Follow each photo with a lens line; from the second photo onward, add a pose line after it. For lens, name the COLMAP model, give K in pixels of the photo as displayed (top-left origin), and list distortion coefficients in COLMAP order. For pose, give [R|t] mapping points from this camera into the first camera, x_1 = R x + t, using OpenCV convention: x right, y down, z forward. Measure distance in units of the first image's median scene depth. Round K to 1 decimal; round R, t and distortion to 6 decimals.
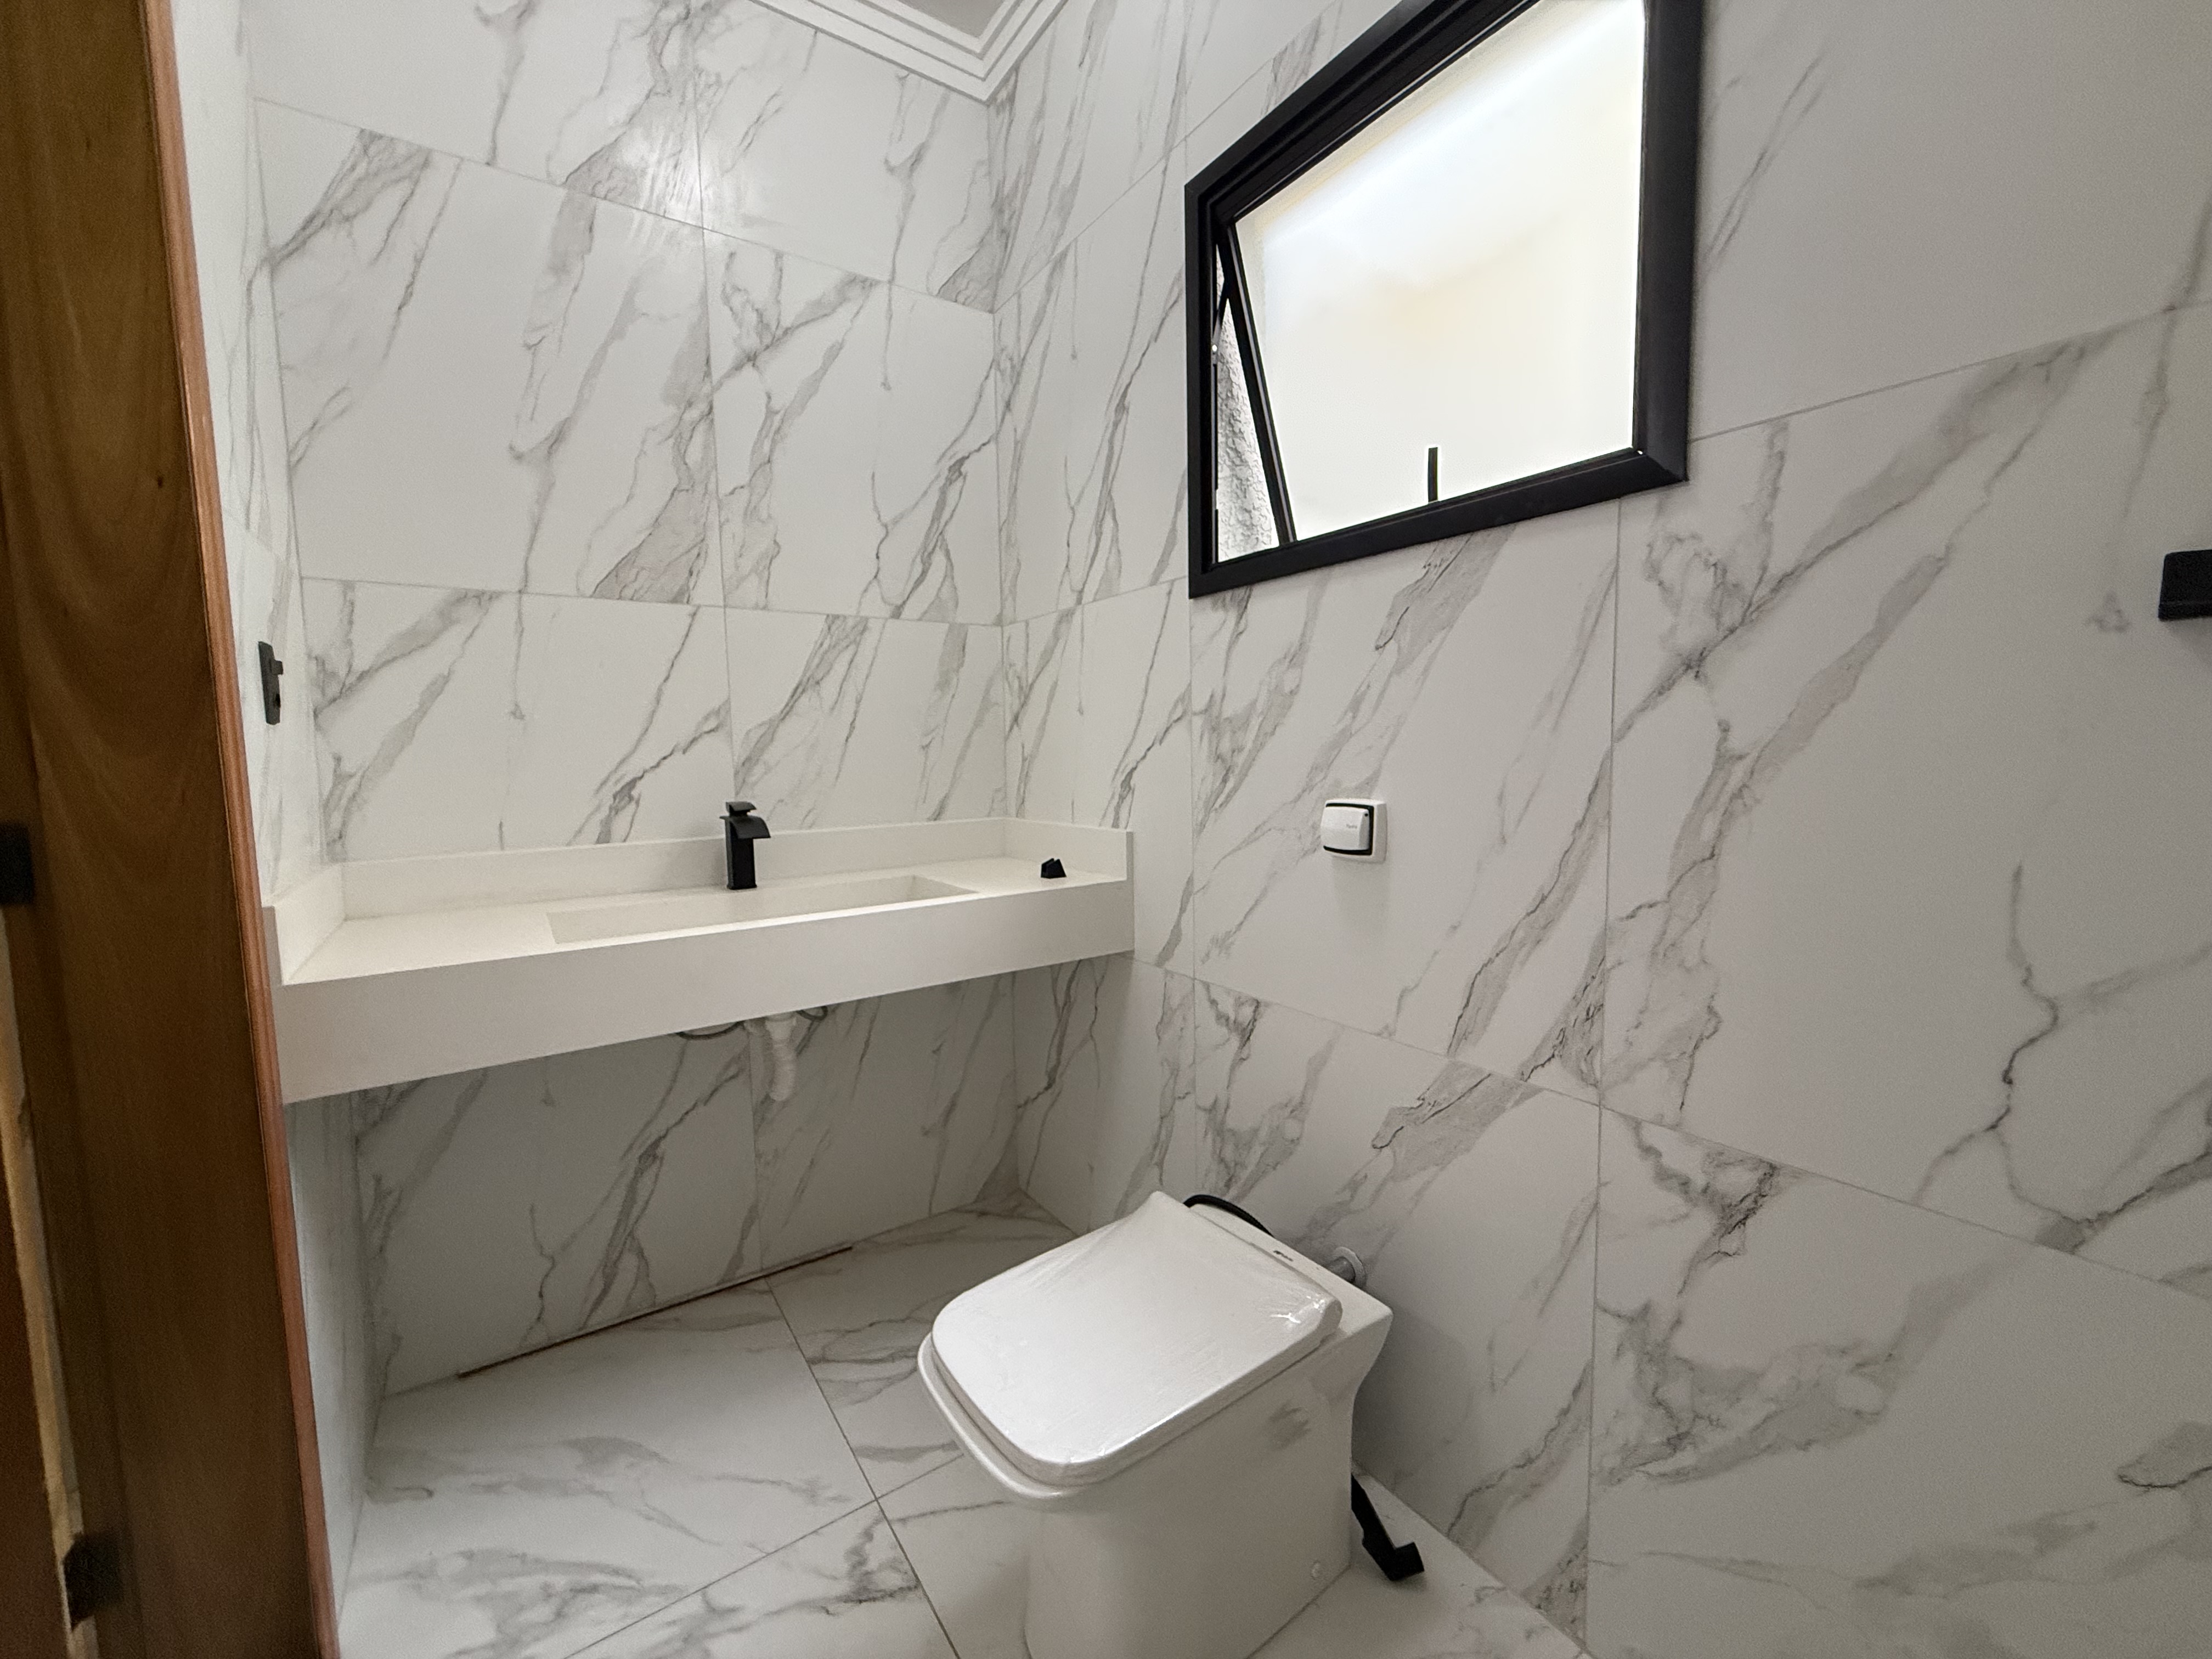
lens RADIAL K [[874.5, 0, 1099.6], [0, 874.5, 827.2], [0, 0, 1]] dist [-0.001955, 0.000468]
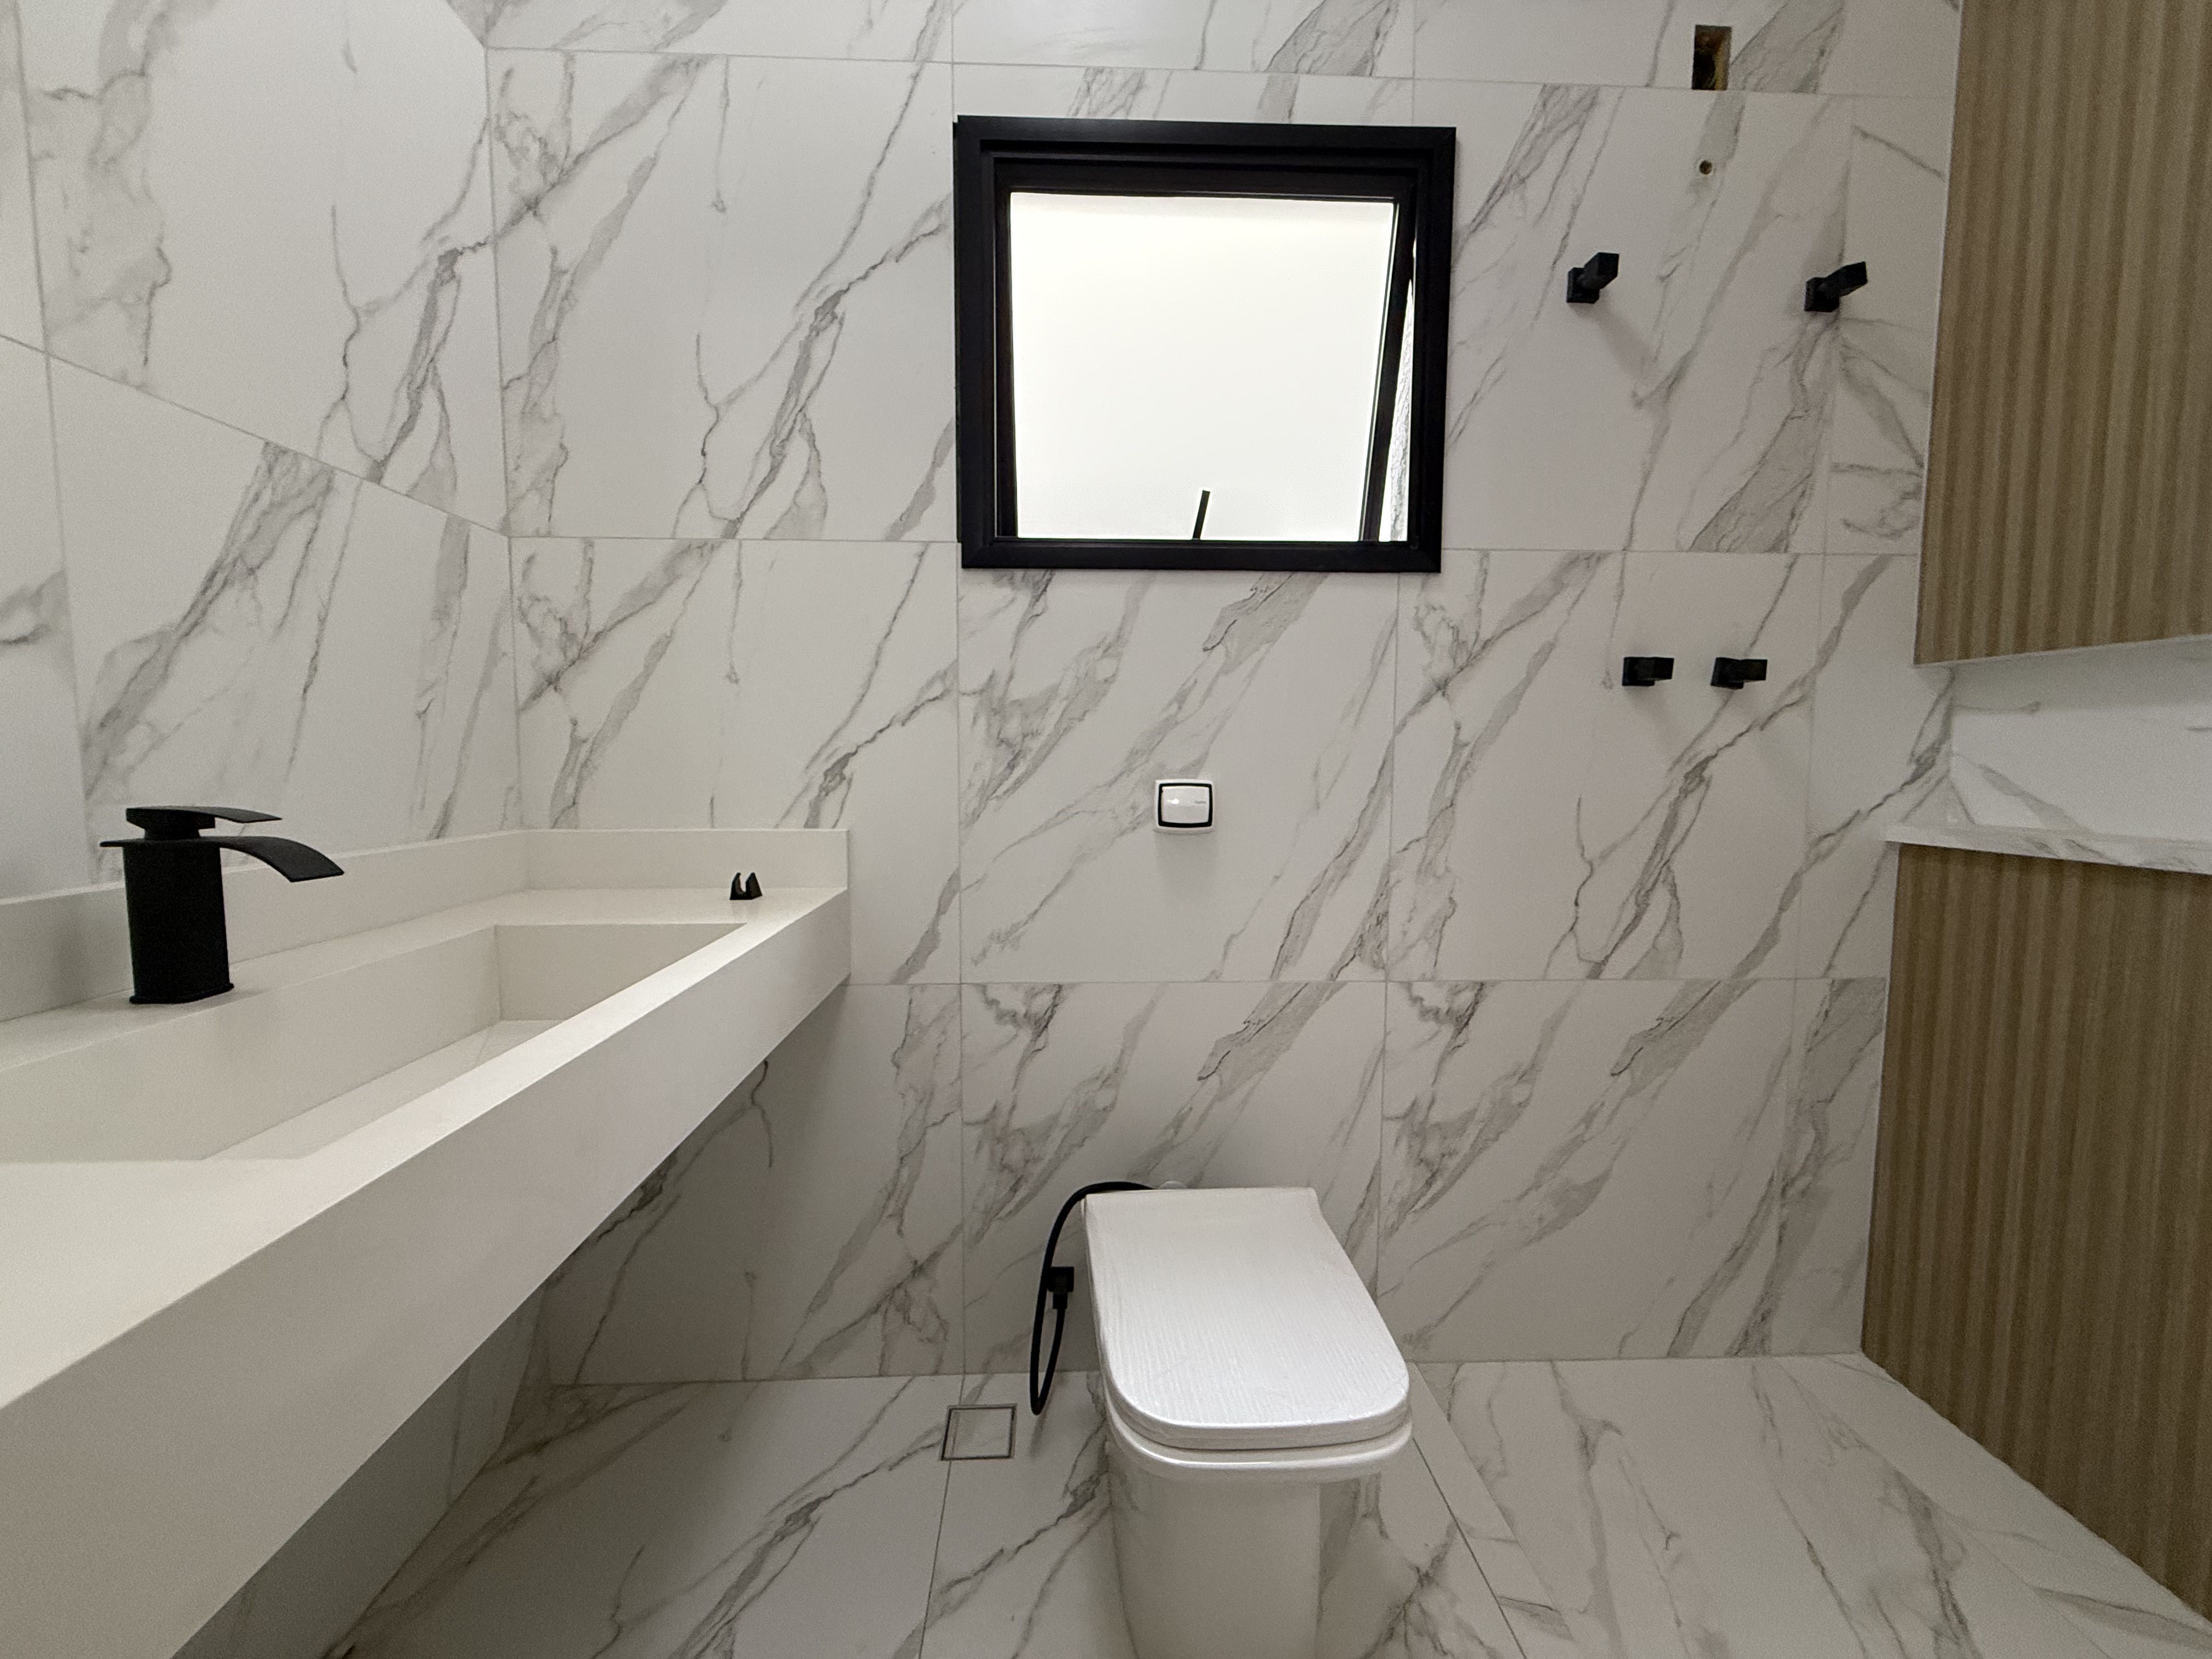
lens RADIAL K [[874.5, 0, 1101.7], [0, 874.5, 828.6], [0, 0, 1]] dist [-0.001955, 0.000468]
pose [[0.530765, -0.047422, 0.846192, -0.756930], [0.061912, 0.997935, 0.017092, 0.005789], [-0.845255, 0.043318, 0.532605, 0.500336]]
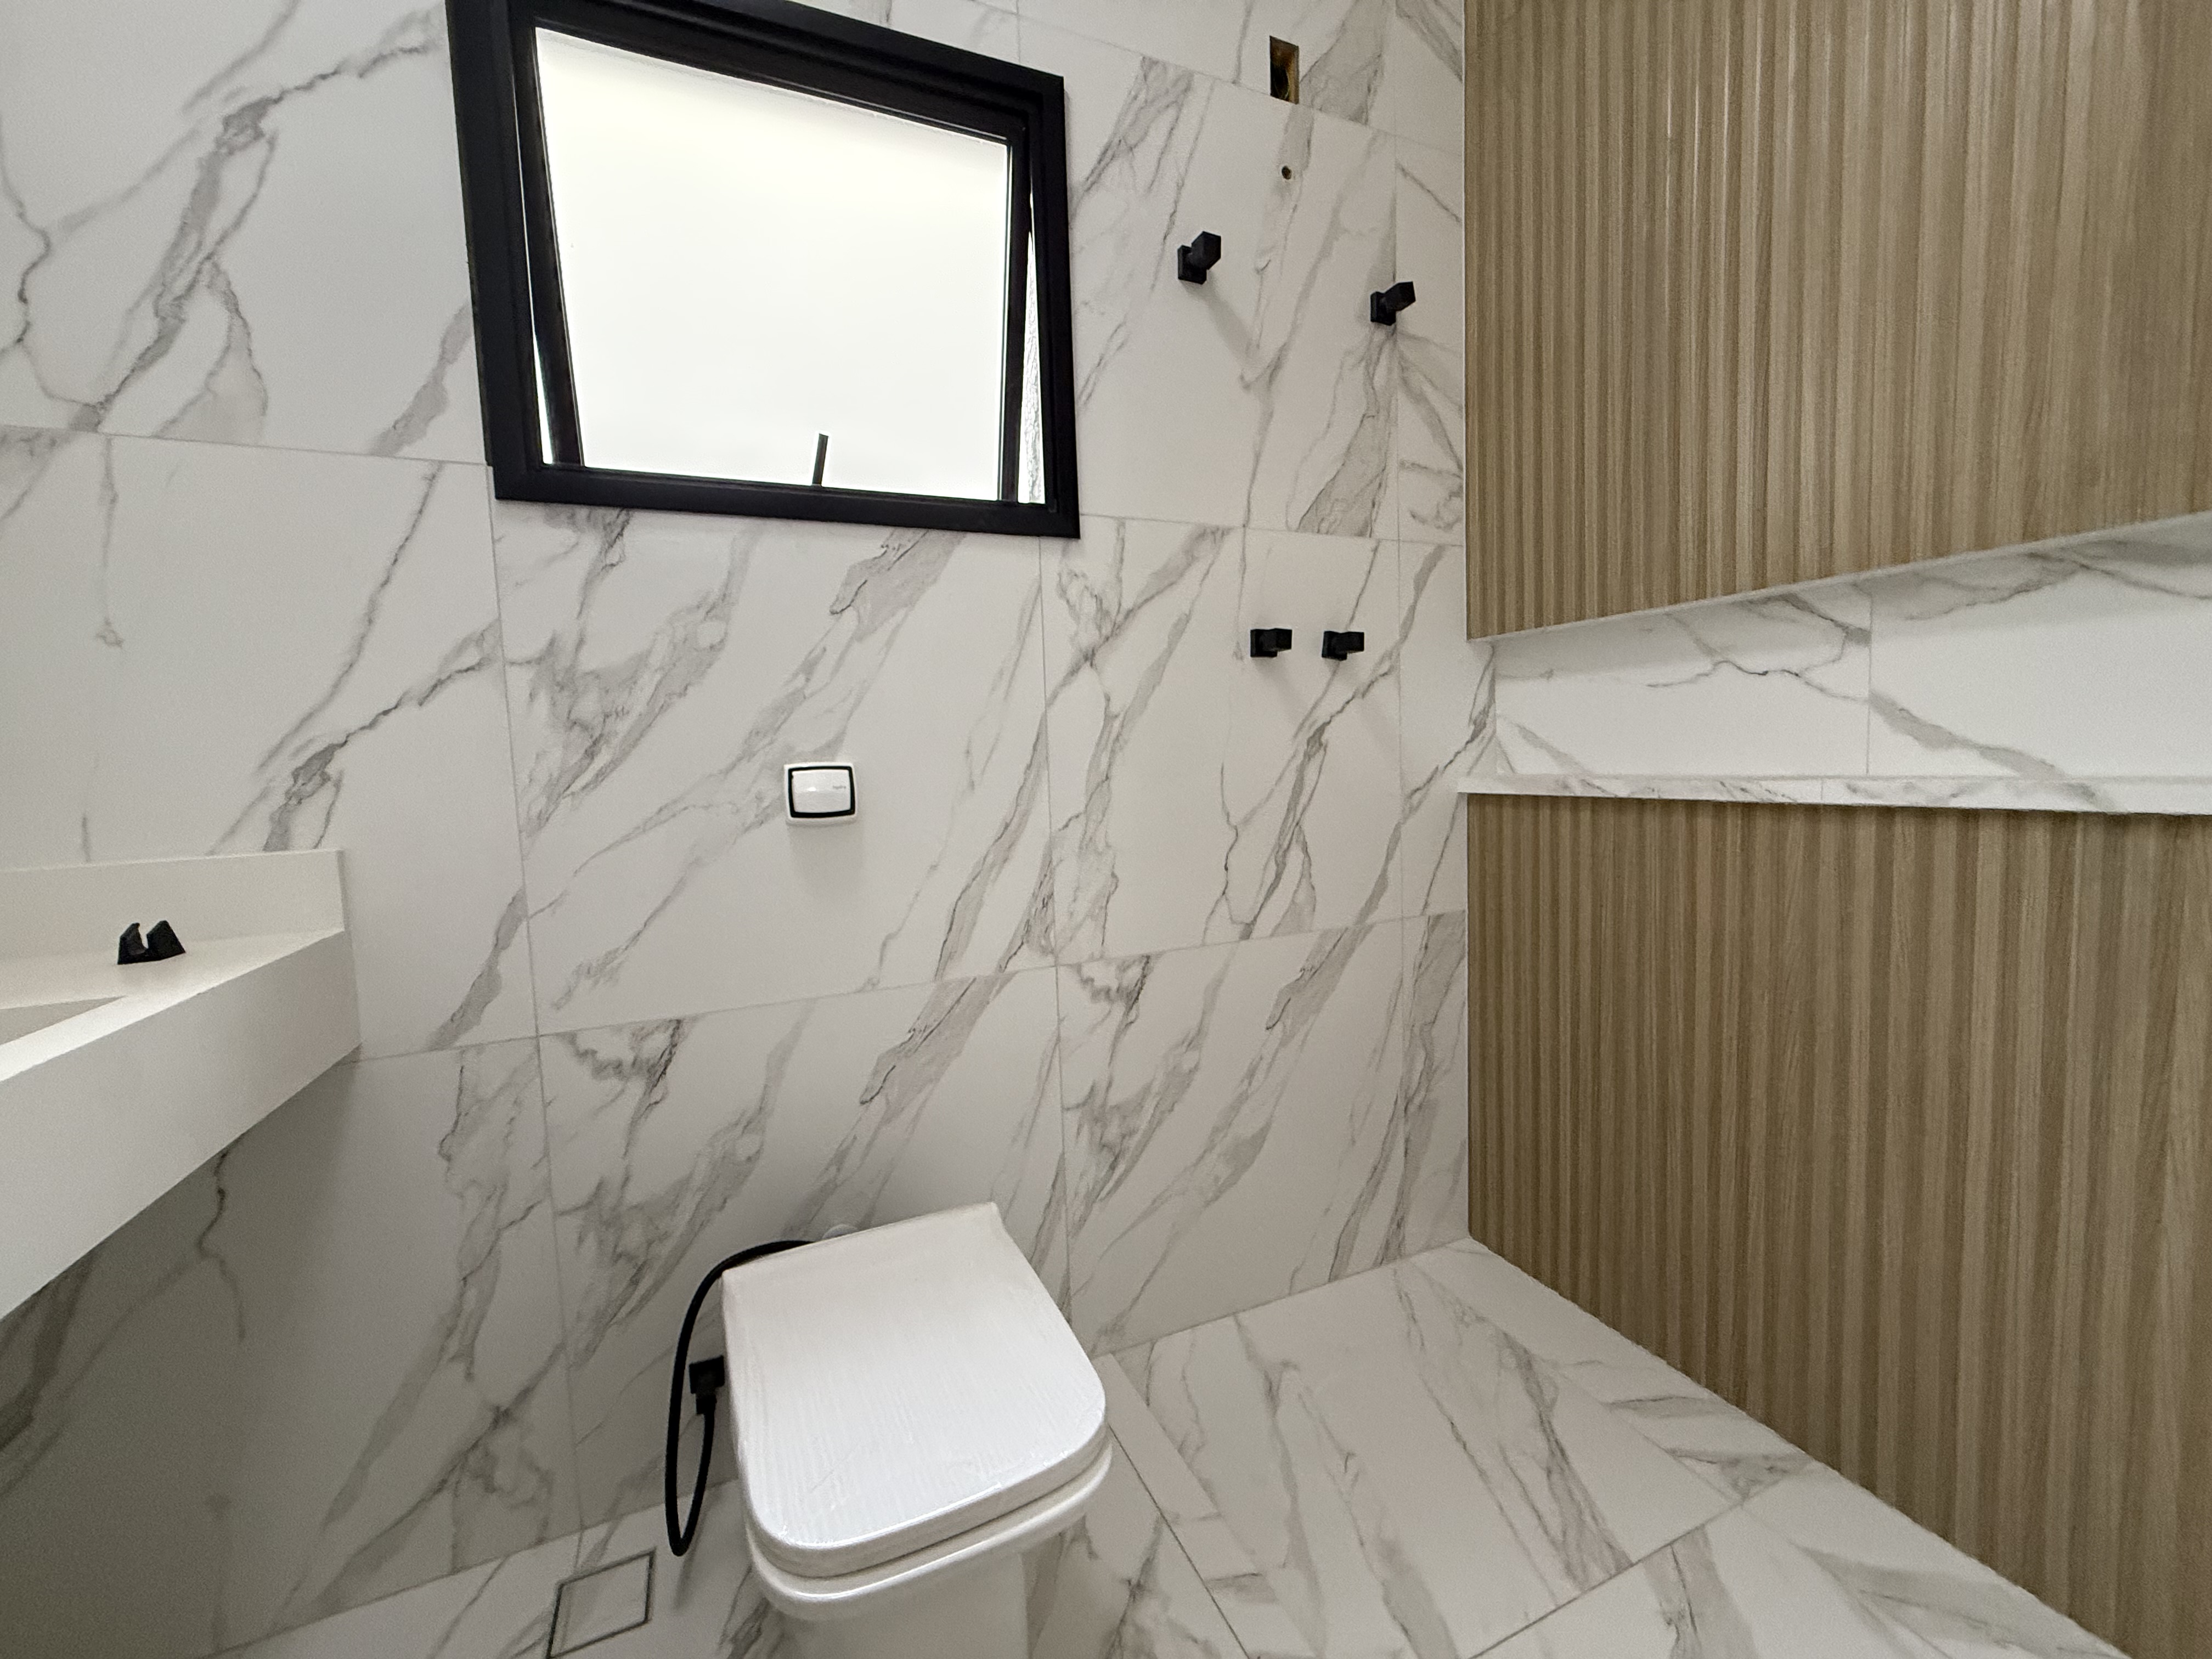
lens RADIAL K [[874.5, 0, 1100.6], [0, 874.5, 827.8], [0, 0, 1]] dist [-0.001955, 0.000468]
pose [[0.187017, -0.066696, 0.980090, -0.641771], [0.119877, 0.991786, 0.044617, 0.036220], [-0.975015, 0.109146, 0.193476, 0.520760]]
